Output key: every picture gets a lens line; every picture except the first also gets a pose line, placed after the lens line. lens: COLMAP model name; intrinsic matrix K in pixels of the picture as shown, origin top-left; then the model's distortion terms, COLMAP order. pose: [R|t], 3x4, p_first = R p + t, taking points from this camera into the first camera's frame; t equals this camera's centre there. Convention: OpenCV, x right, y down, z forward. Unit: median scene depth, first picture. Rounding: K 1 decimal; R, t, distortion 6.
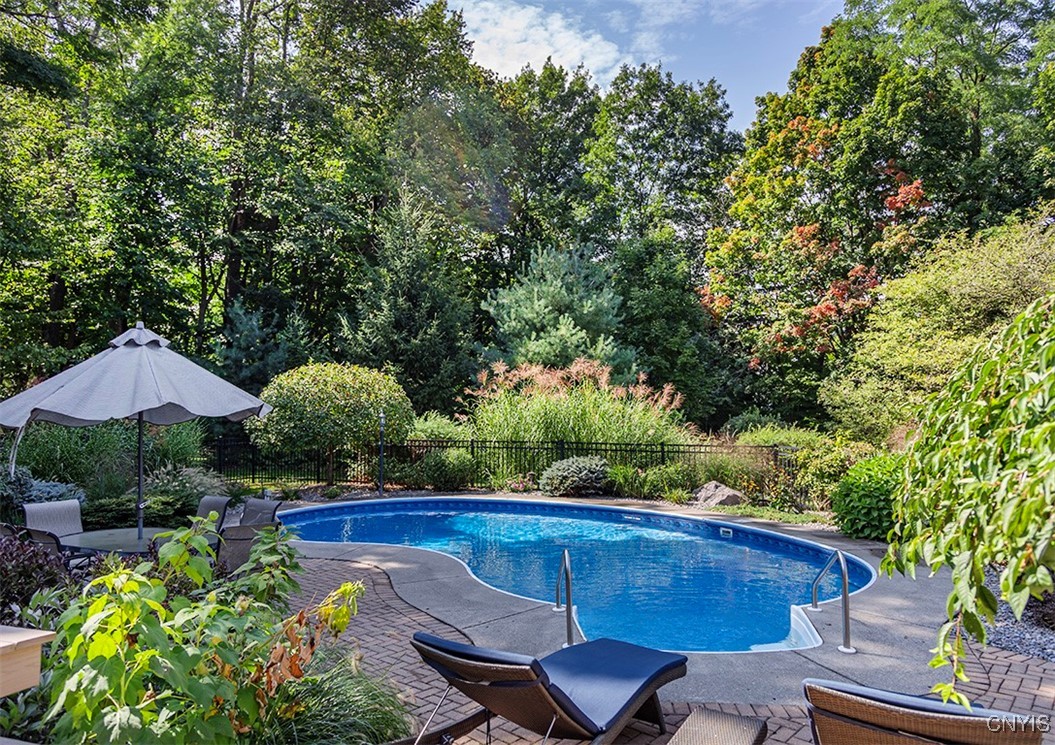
lens RADIAL K [[707.5, 0, 525.5], [0, 707.5, 376.3], [0, 0, 1]] dist [0.001082, 0.002107]
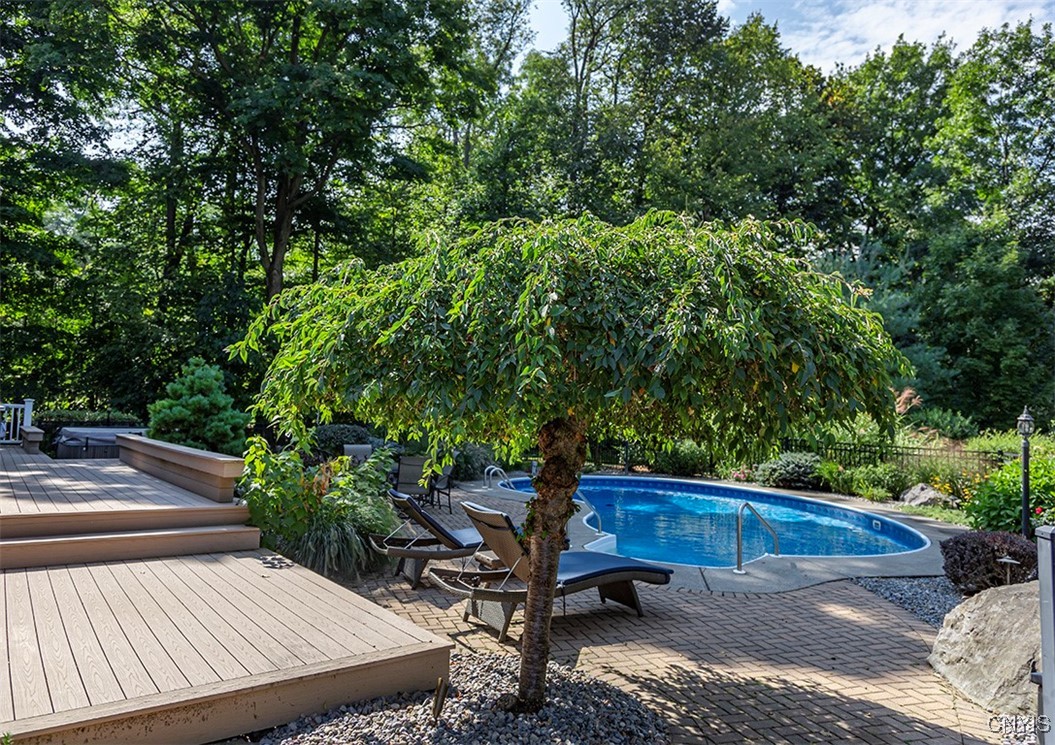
lens RADIAL K [[707.5, 0, 525.5], [0, 707.5, 376.3], [0, 0, 1]] dist [0.001082, 0.002107]
pose [[0.859867, 0.004869, -0.510495, 0.194808], [-0.006794, 0.999975, -0.001905, 0.001313], [0.510473, 0.005106, 0.859879, -0.100820]]
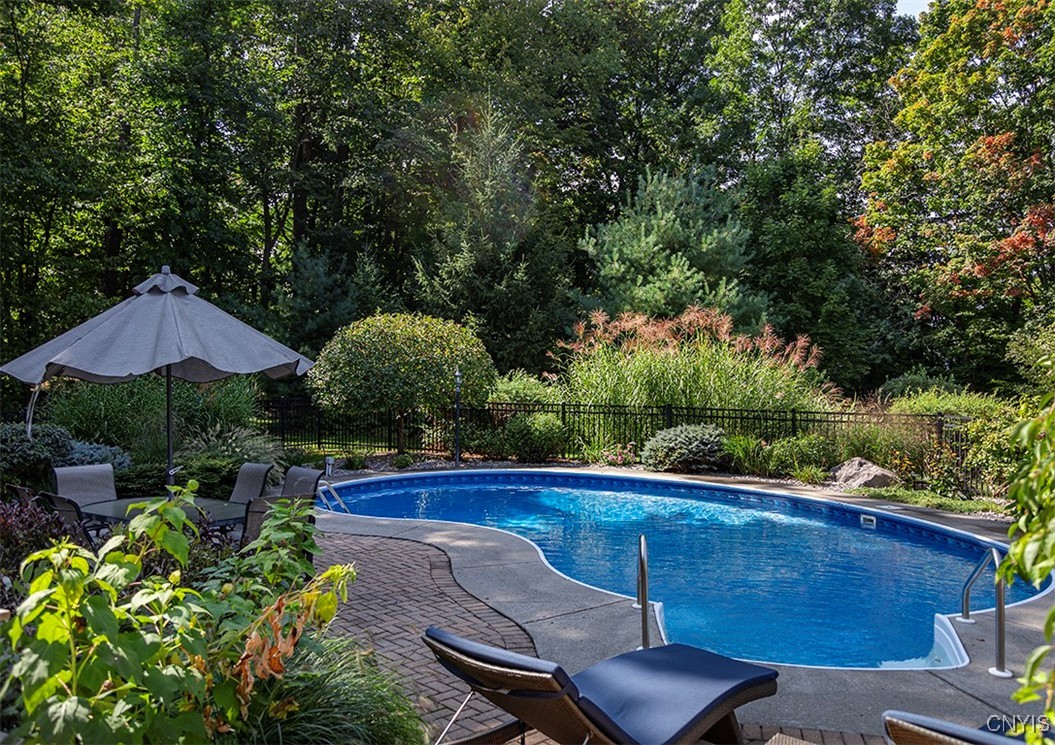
lens RADIAL K [[831.6, 0, 527.5], [0, 831.6, 372.5], [0, 0, 1]] dist [0.015090, -0.009056]
pose [[0.990731, 0.005340, -0.135733, 0.013809], [0.001731, 0.998650, 0.051921, 0.000757], [0.135827, -0.051674, 0.989384, 0.006354]]
